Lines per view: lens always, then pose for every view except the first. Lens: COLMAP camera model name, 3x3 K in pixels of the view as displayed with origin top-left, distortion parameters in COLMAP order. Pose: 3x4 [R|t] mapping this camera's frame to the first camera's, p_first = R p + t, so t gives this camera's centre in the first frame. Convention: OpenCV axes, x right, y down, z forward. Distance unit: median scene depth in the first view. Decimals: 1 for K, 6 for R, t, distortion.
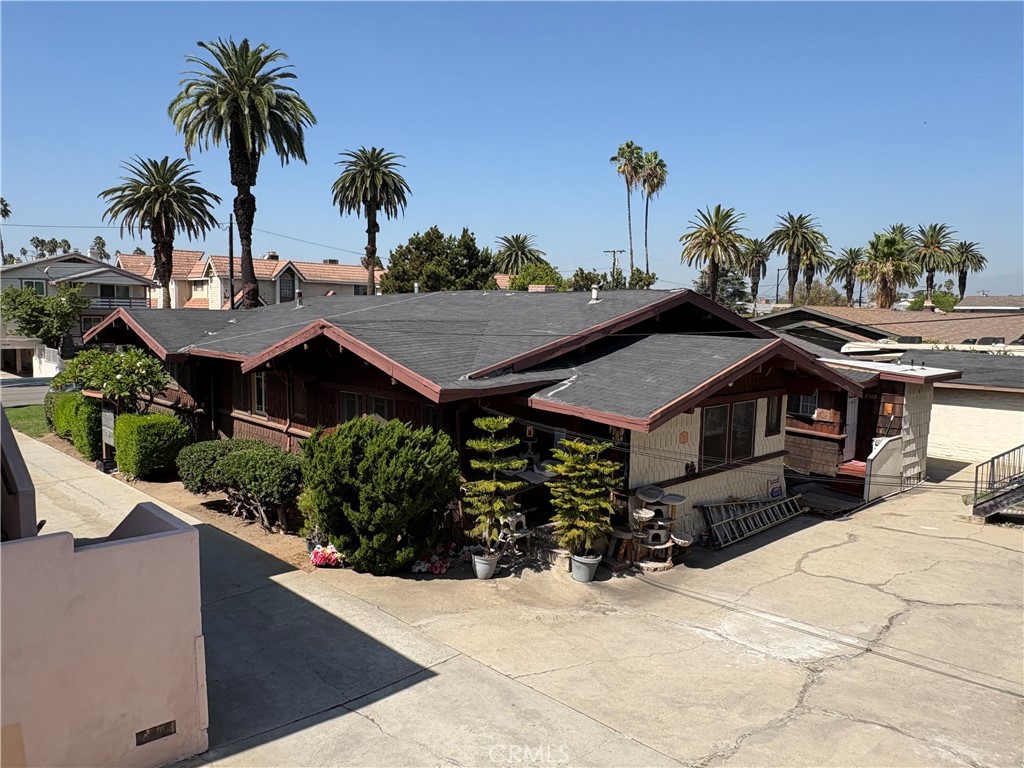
lens RADIAL K [[749.8, 0, 512.0], [0, 749.8, 384.0], [0, 0, 1]] dist [-0.001913, -0.002471]
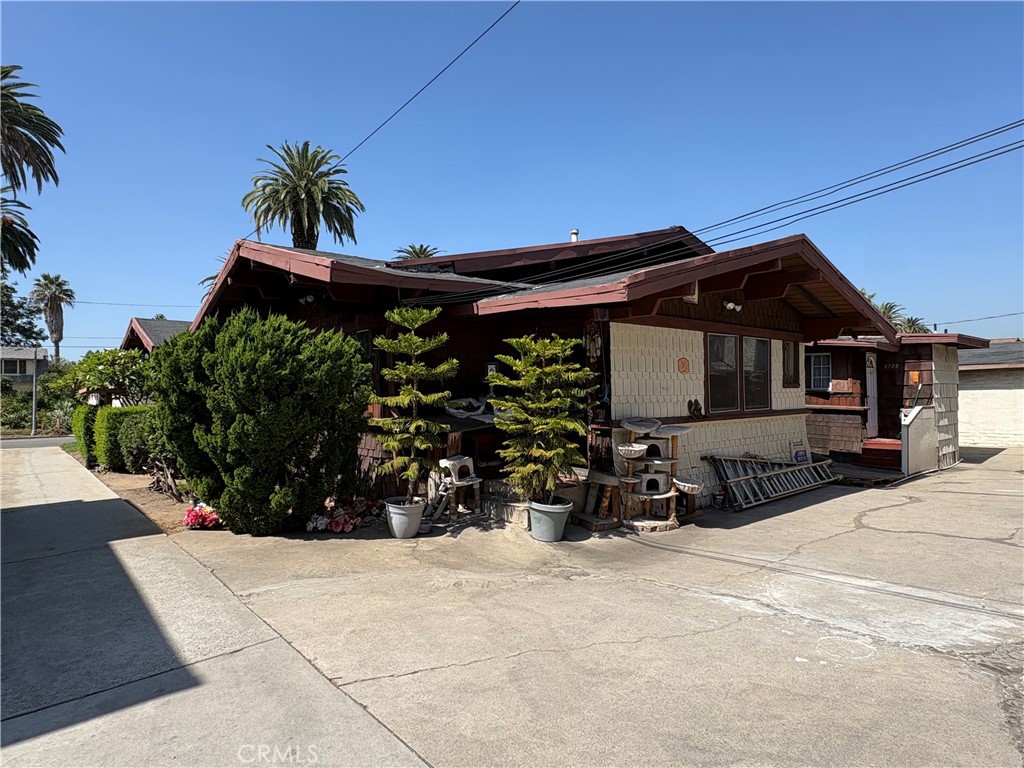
lens RADIAL K [[568.1, 0, 512.0], [0, 568.1, 384.0], [0, 0, 1]] dist [0.000093, 0.001755]
pose [[0.997317, -0.032162, -0.065758, 0.100053], [0.023709, 0.991809, -0.125514, 0.180963], [0.069256, 0.123618, 0.989910, 0.452599]]
